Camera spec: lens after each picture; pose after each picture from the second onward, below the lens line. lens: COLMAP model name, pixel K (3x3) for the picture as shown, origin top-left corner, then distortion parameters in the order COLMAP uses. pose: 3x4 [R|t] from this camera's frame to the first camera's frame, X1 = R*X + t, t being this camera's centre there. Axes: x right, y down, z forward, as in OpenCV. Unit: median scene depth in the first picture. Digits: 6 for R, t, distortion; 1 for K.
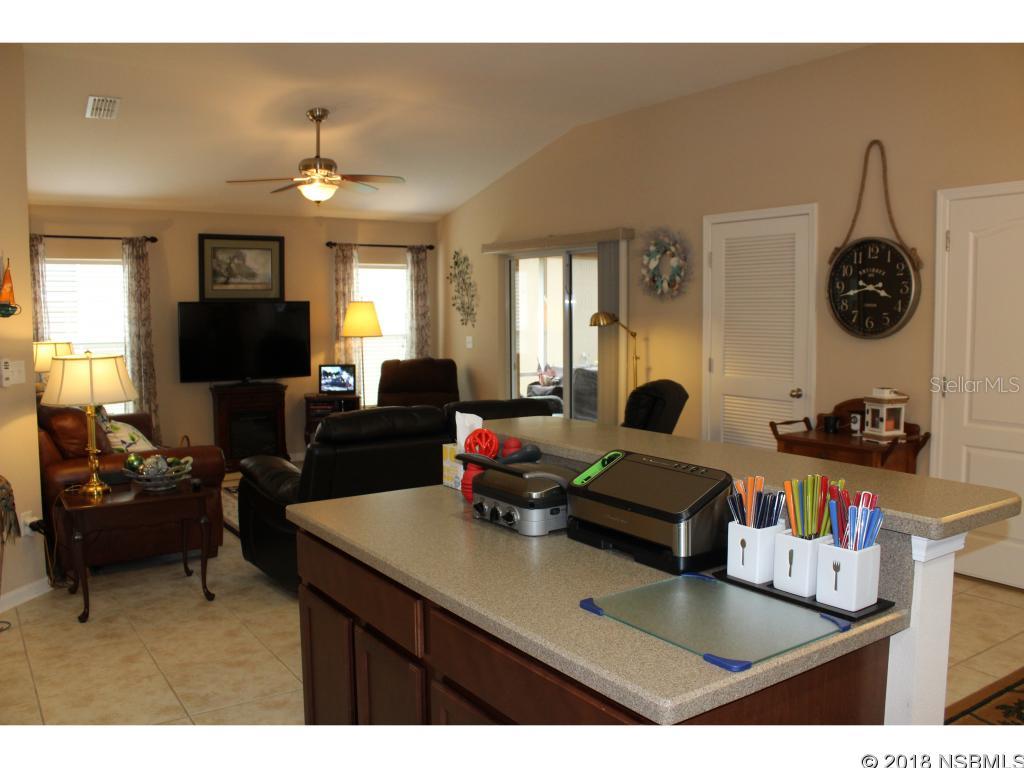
lens RADIAL K [[858.4, 0, 516.8], [0, 858.4, 375.9], [0, 0, 1]] dist [-0.137553, 0.084693]
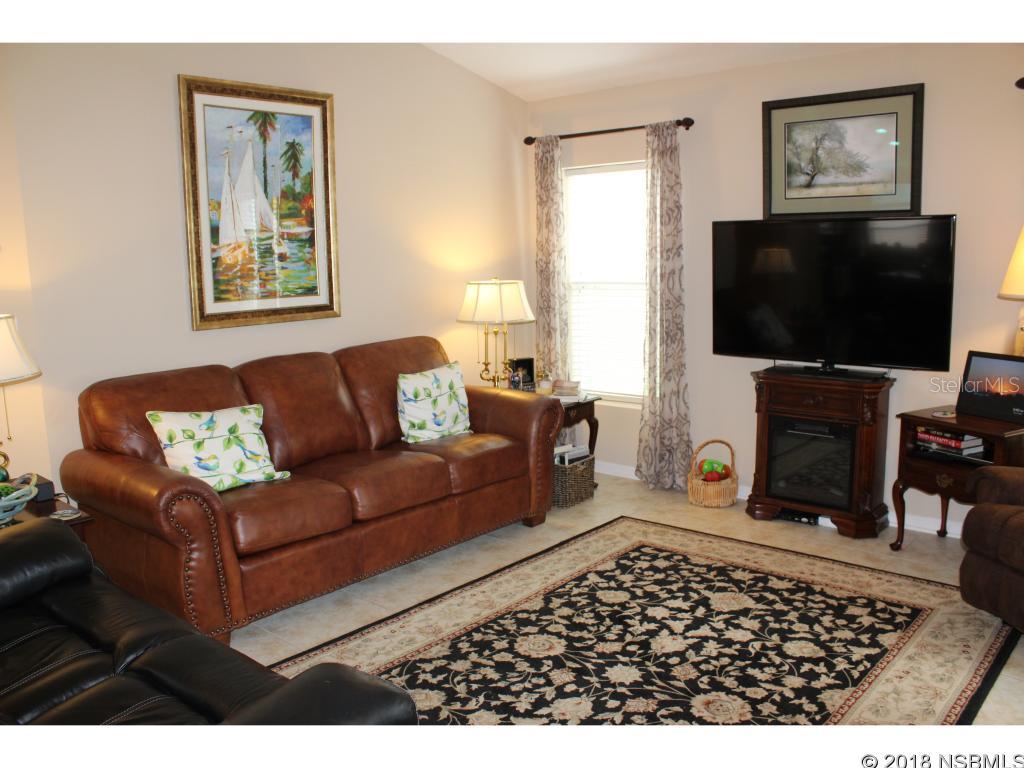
lens RADIAL K [[858.4, 0, 516.5], [0, 858.4, 389.8], [0, 0, 1]] dist [-0.137553, 0.084693]
pose [[0.251127, 0.156168, -0.955273, 0.151322], [-0.054043, 0.987622, 0.147249, -0.046617], [0.966444, 0.014648, 0.256458, 0.652846]]
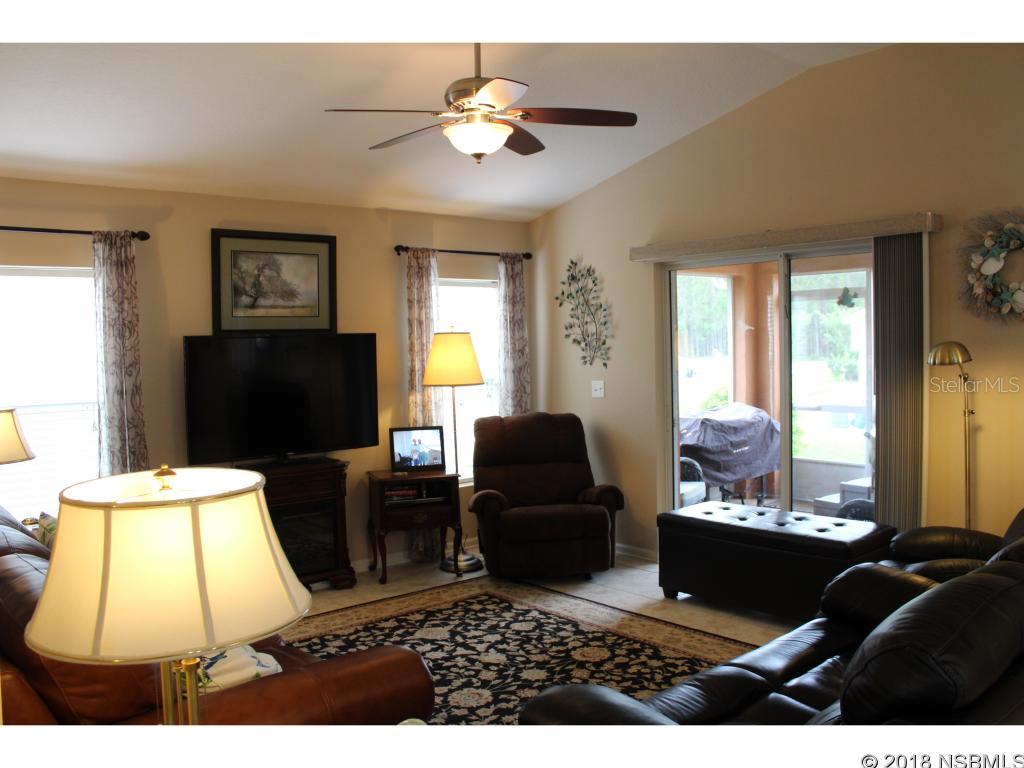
lens RADIAL K [[858.4, 0, 521.2], [0, 858.4, 389.4], [0, 0, 1]] dist [-0.137553, 0.084693]
pose [[0.993585, -0.022543, 0.110818, -0.207182], [0.025288, 0.999406, -0.023426, -0.025485], [-0.110224, 0.026078, 0.993565, 0.327374]]
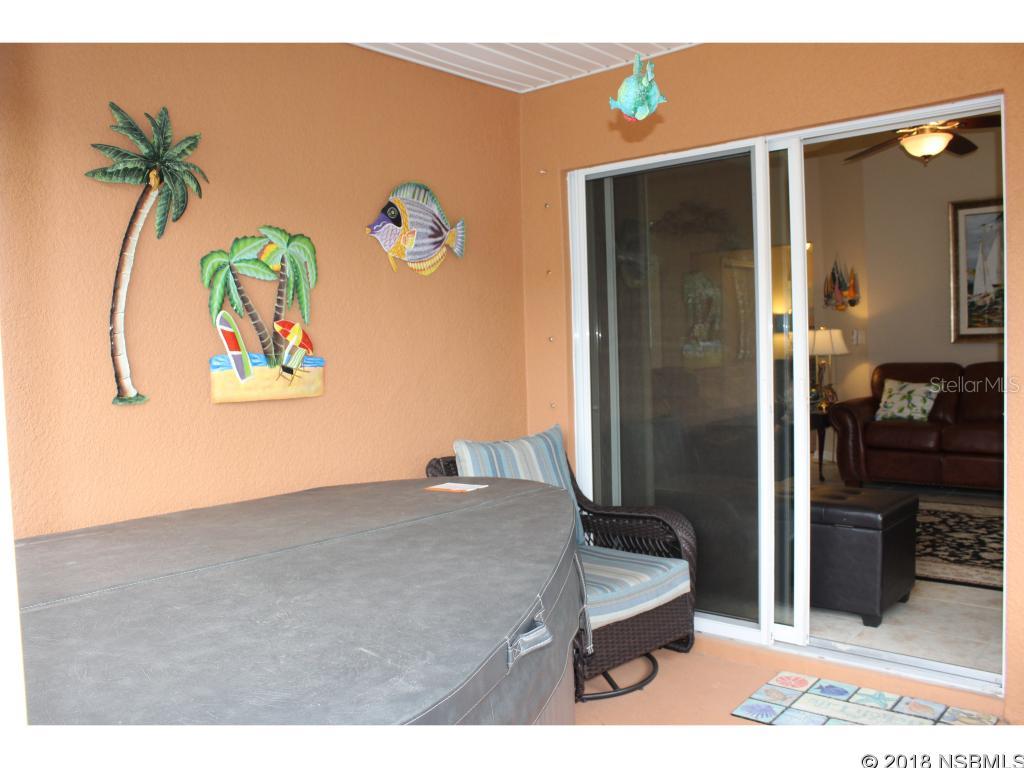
lens RADIAL K [[858.4, 0, 514.9], [0, 858.4, 382.2], [0, 0, 1]] dist [-0.137553, 0.084693]
pose [[-0.971431, 0.047585, -0.232505, 0.263818], [0.019125, 0.992202, 0.123161, -0.071705], [0.236552, 0.115196, -0.964766, 1.296101]]
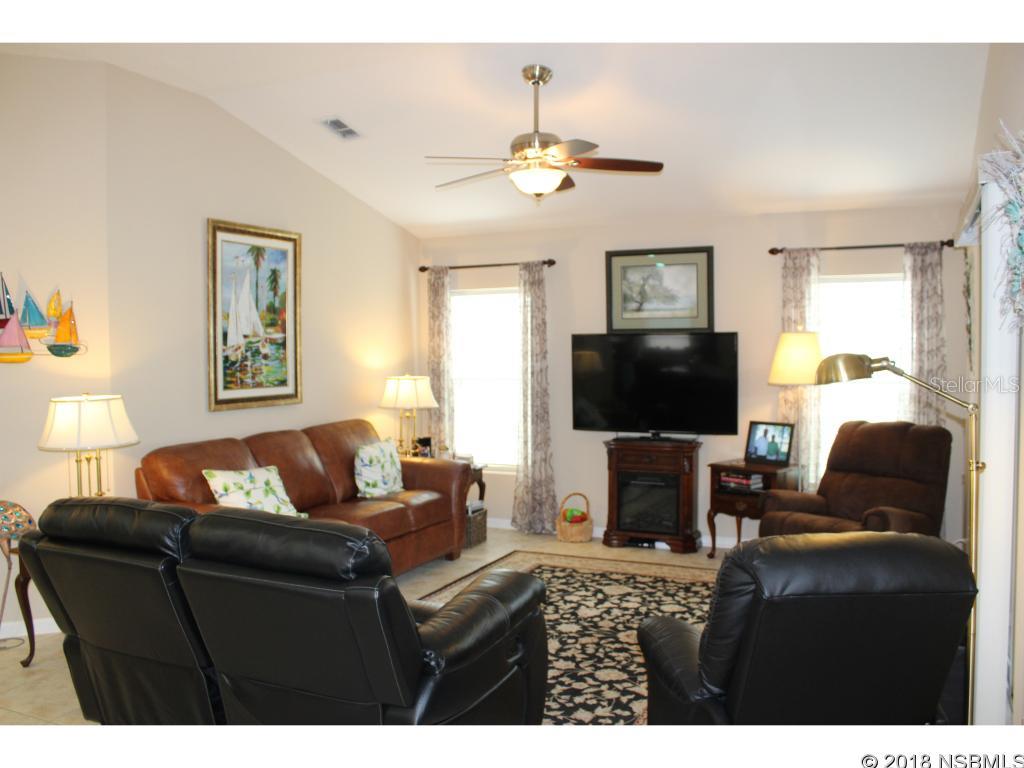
lens RADIAL K [[858.4, 0, 521.9], [0, 858.4, 393.8], [0, 0, 1]] dist [-0.137553, 0.084693]
pose [[0.510003, 0.047409, -0.858865, 0.288746], [-0.060441, 0.997987, 0.019198, -0.038478], [0.858047, 0.042119, 0.511842, 0.478513]]
